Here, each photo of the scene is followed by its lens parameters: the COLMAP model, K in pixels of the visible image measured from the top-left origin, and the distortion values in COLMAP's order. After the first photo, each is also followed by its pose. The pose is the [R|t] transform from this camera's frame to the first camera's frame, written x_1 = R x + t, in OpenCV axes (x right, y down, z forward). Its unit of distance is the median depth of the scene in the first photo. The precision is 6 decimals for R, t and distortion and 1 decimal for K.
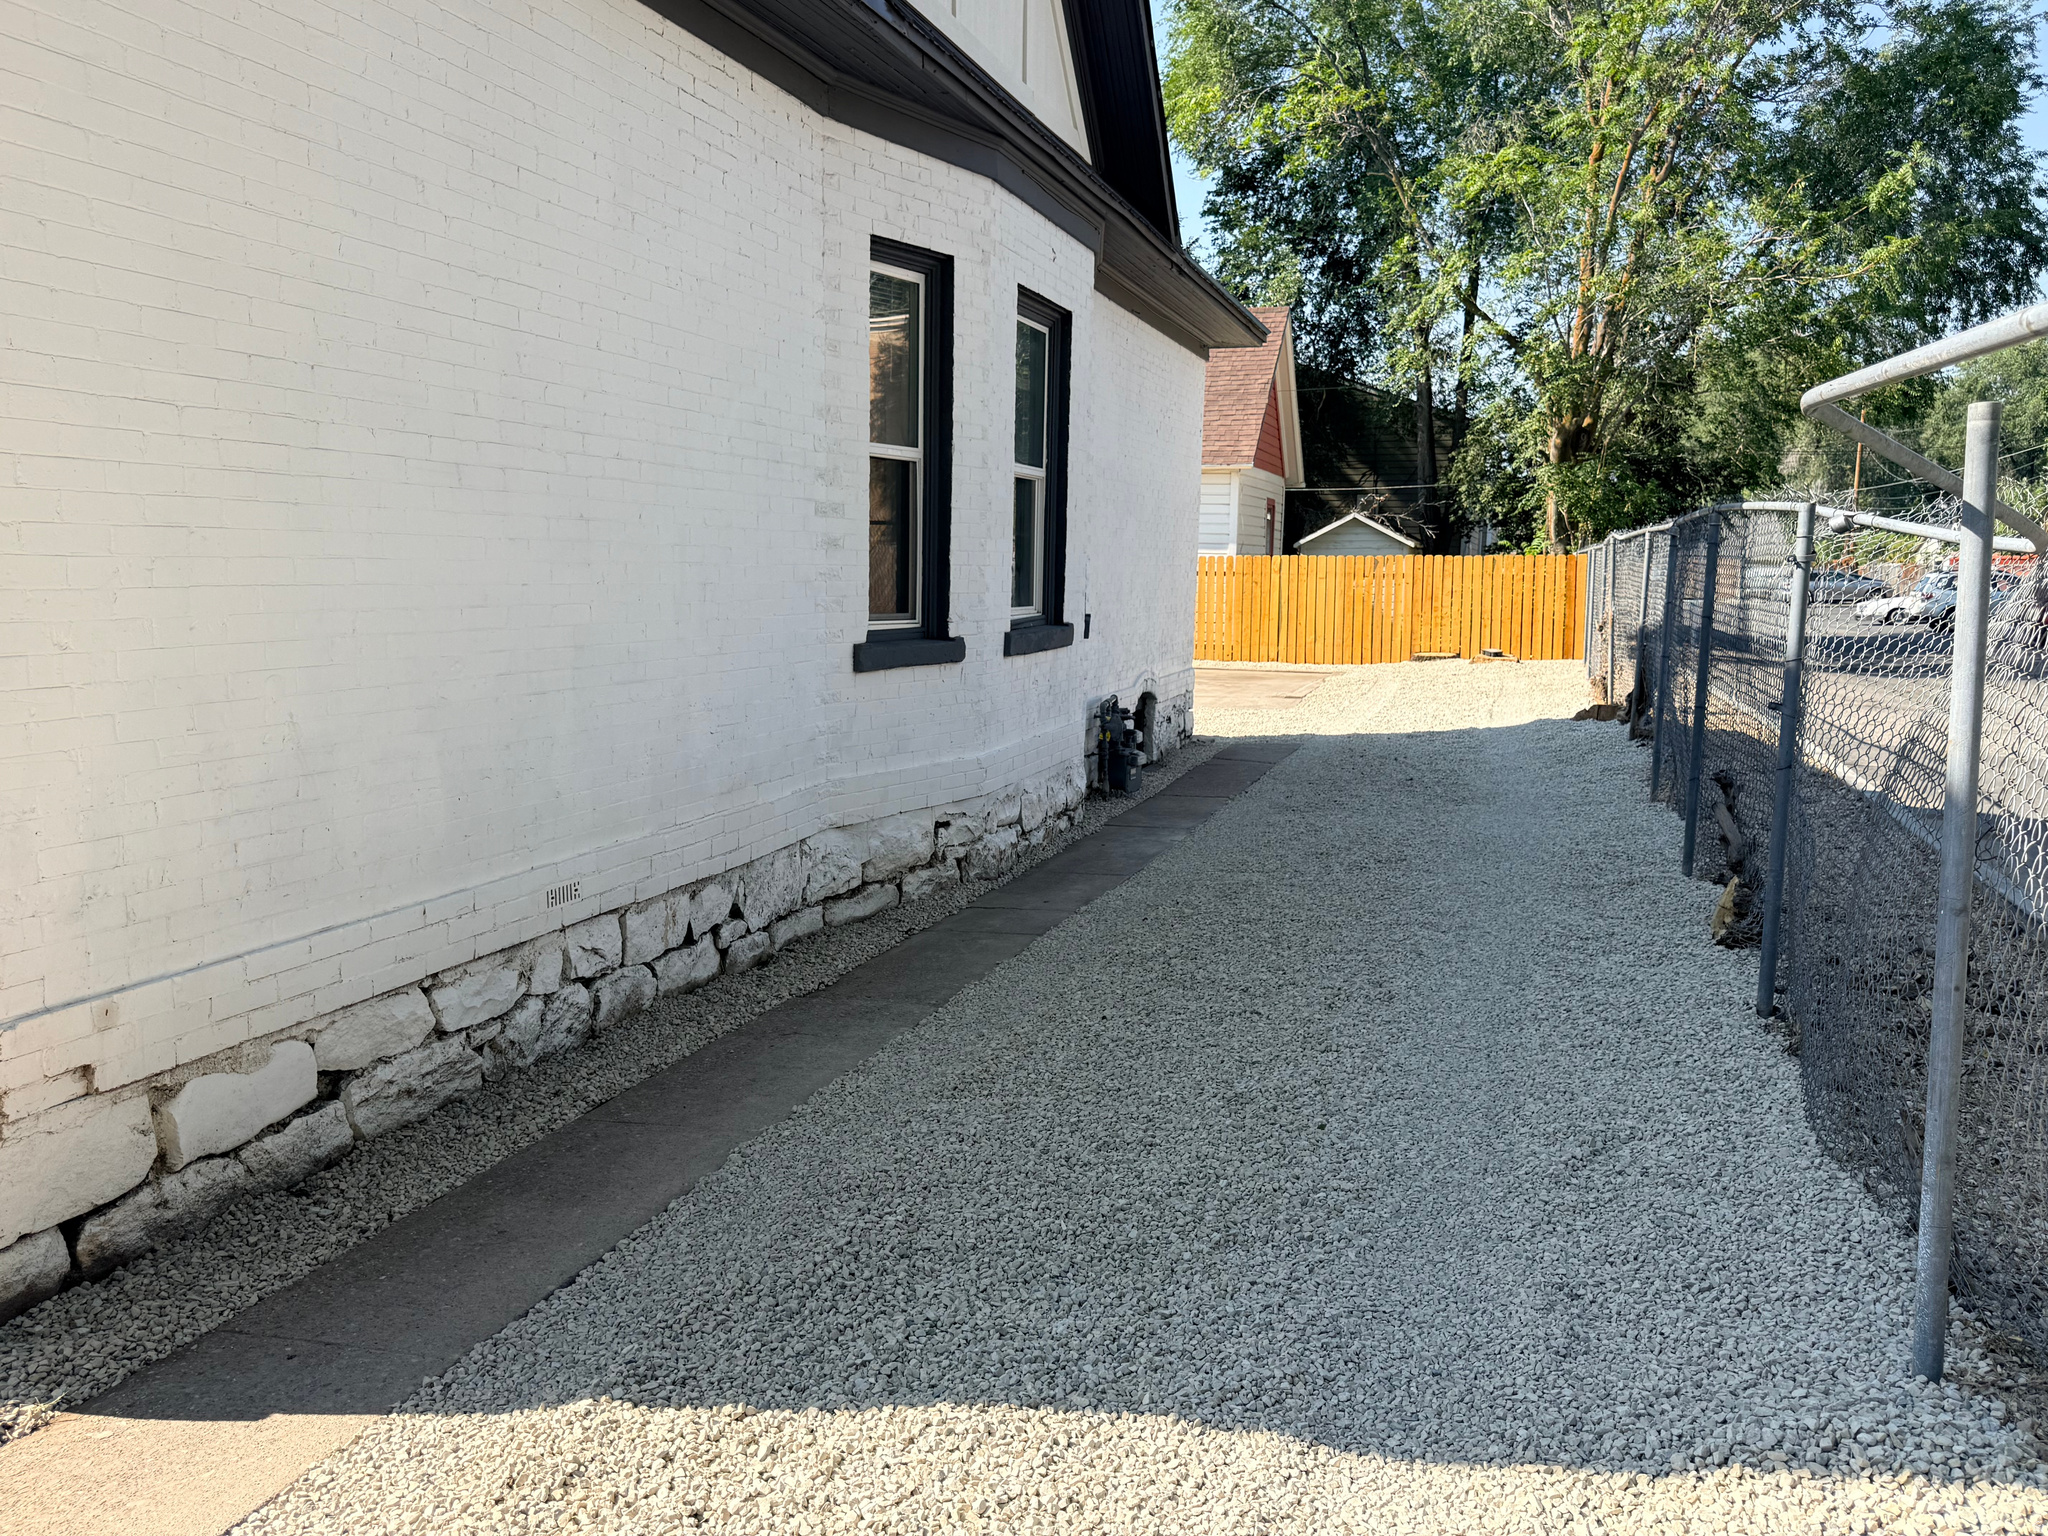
lens RADIAL K [[1618.1, 0, 1024.3], [0, 1618.1, 767.4], [0, 0, 1]] dist [0.001693, 0.000091]
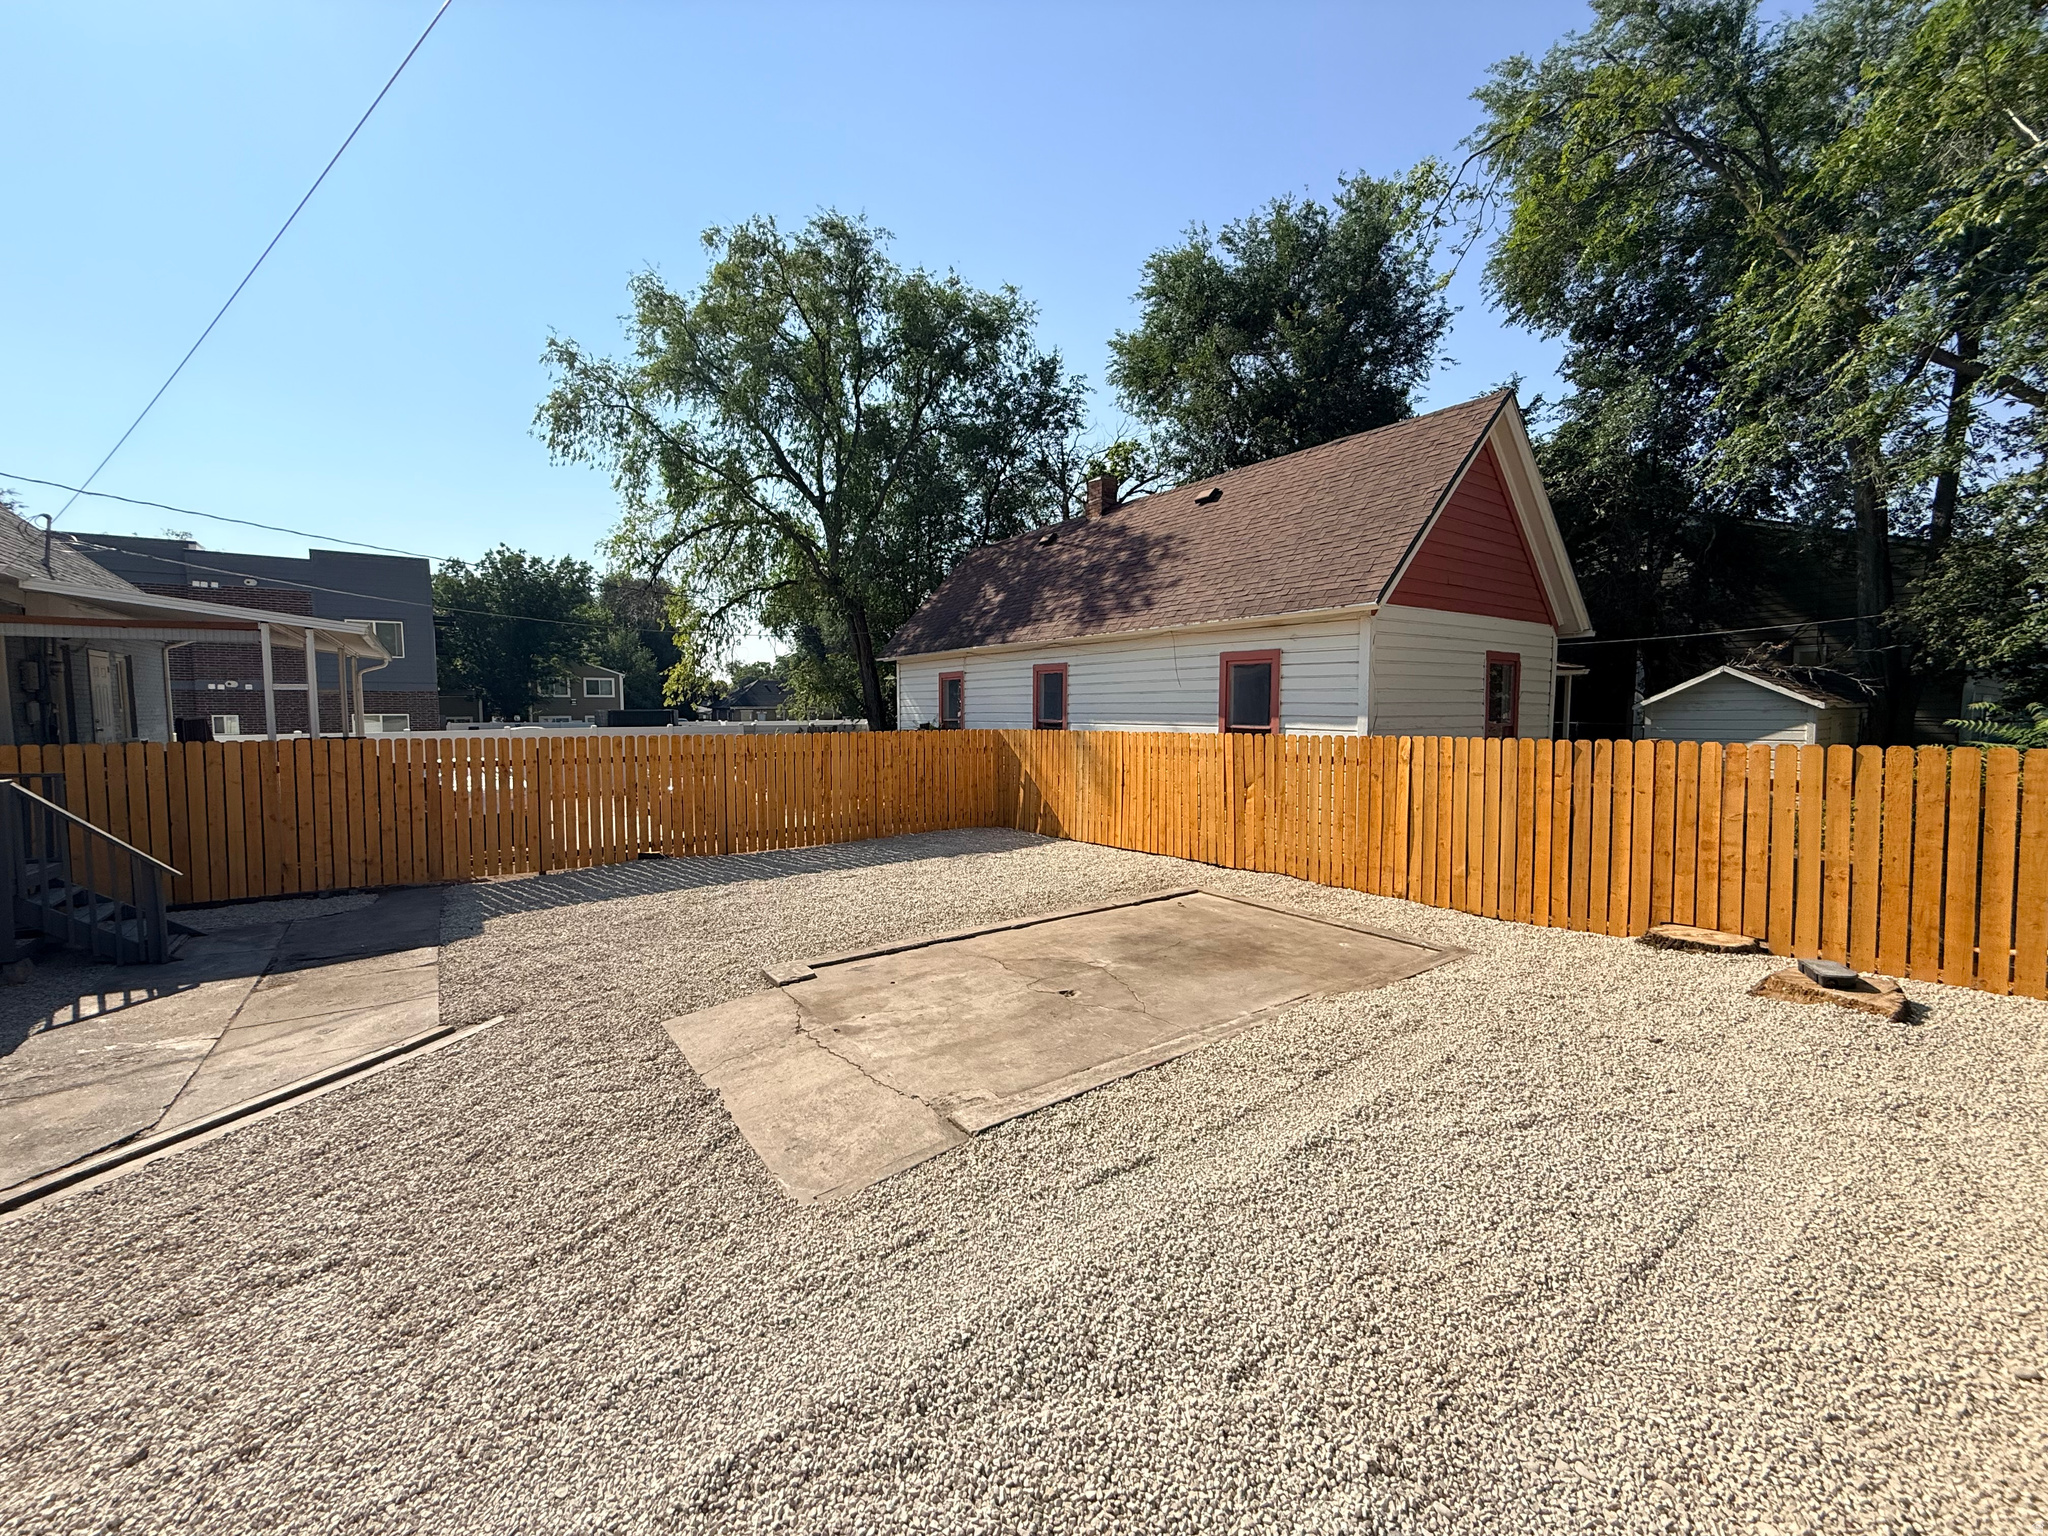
lens RADIAL K [[820.1, 0, 1022.8], [0, 820.1, 753.5], [0, 0, 1]] dist [-0.002587, -0.000190]
pose [[0.802600, 0.020569, -0.596162, 0.224034], [-0.064672, 0.996515, -0.052685, -0.094713], [0.593001, 0.080840, 0.801133, 0.631037]]
